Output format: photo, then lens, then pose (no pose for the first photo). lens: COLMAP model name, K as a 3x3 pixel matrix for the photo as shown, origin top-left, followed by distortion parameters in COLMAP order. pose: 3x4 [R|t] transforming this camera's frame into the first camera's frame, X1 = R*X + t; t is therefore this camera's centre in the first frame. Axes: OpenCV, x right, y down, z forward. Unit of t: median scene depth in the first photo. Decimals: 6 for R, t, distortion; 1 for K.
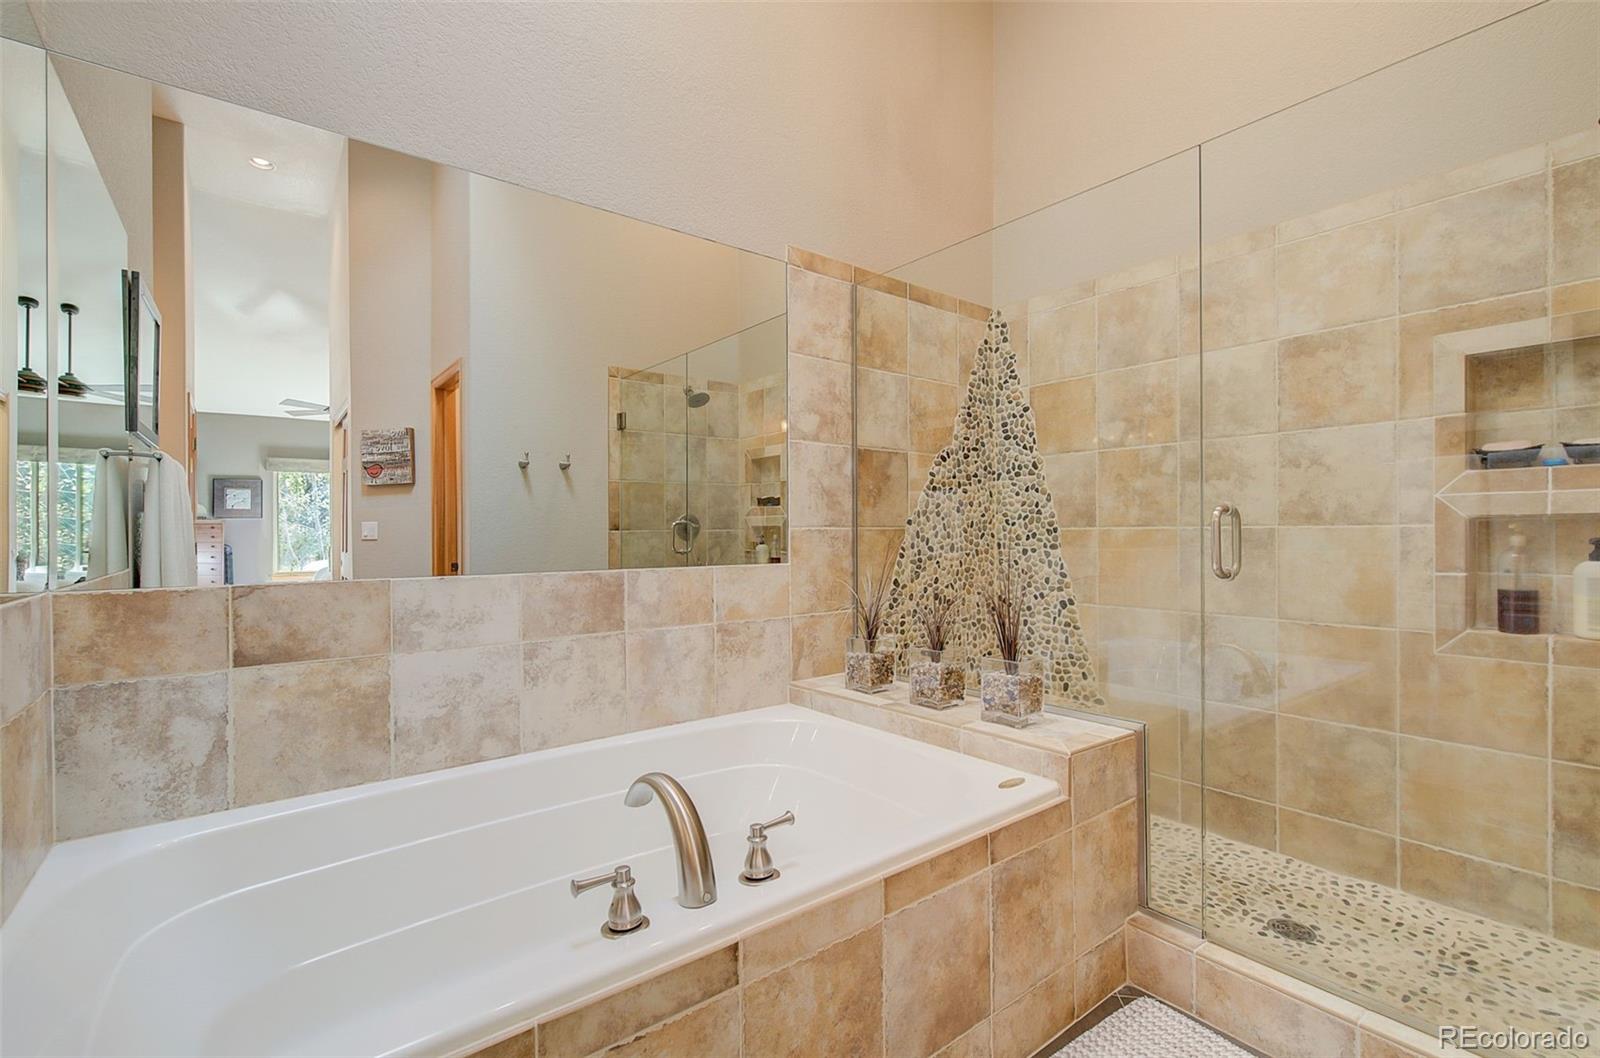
lens RADIAL K [[698.6, 0, 790.4], [0, 698.6, 531.1], [0, 0, 1]] dist [0.002681, 0.000670]
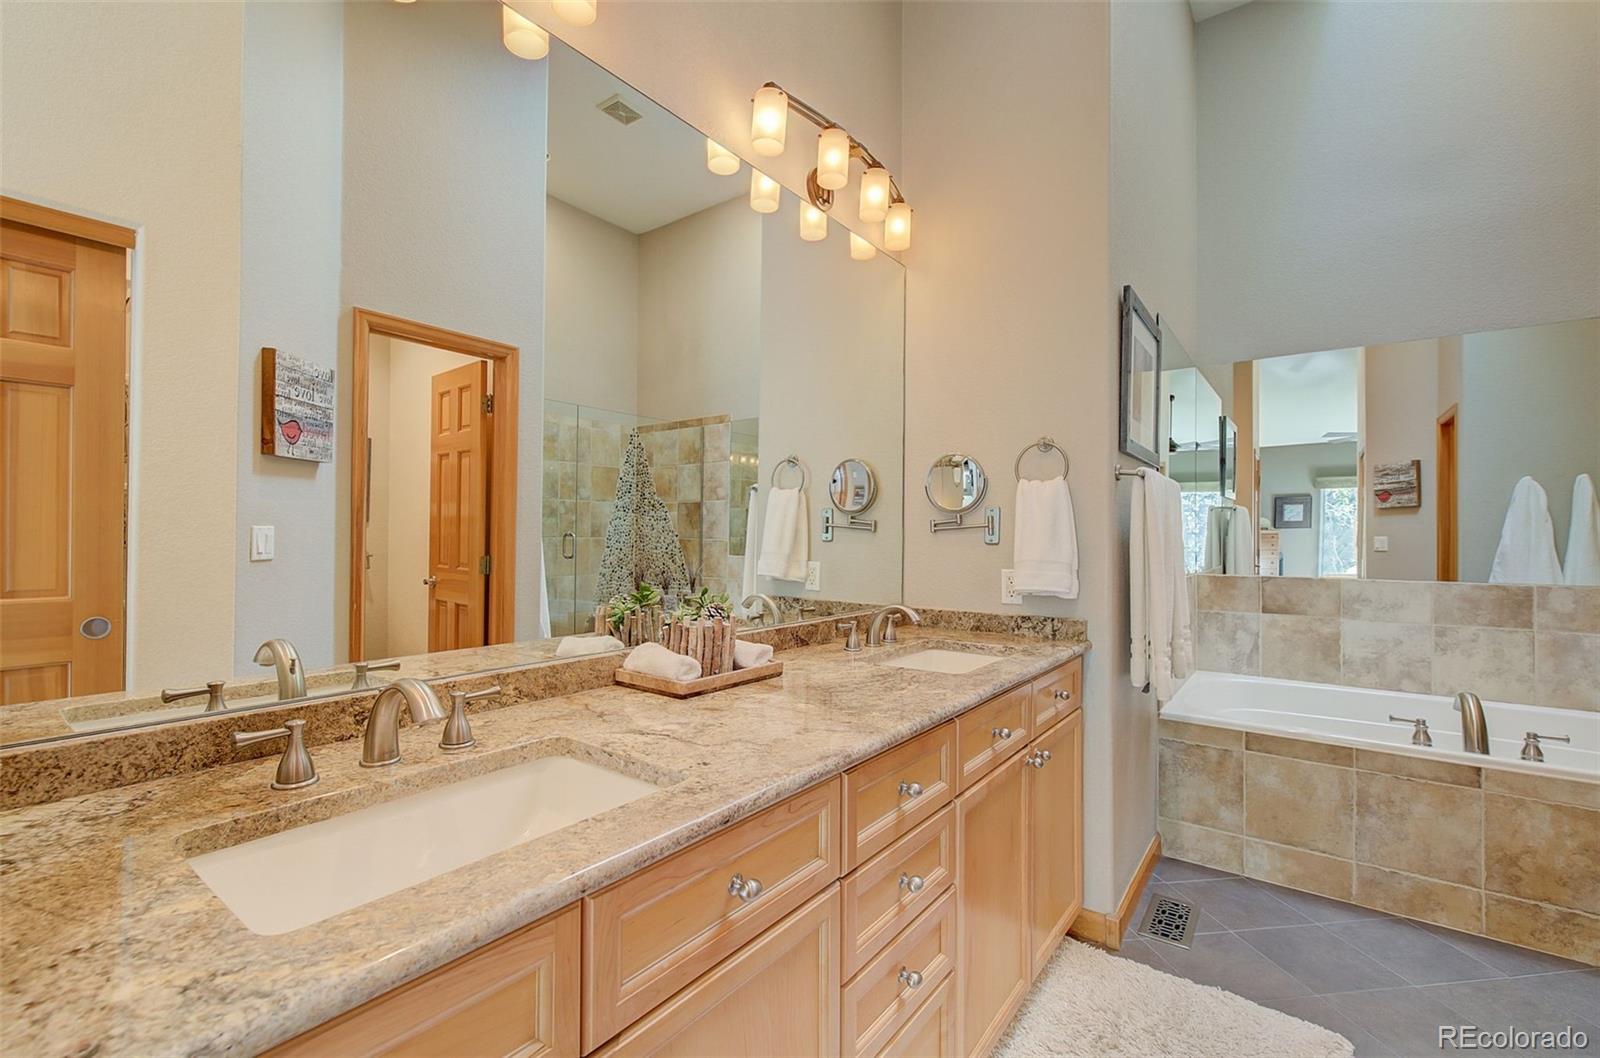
lens RADIAL K [[698.6, 0, 790.5], [0, 698.6, 528.7], [0, 0, 1]] dist [0.002681, 0.000670]
pose [[0.261077, 0.001372, -0.965317, 0.718503], [-0.002714, 0.999996, 0.000688, -0.052087], [0.965314, 0.002440, 0.261080, -0.768341]]
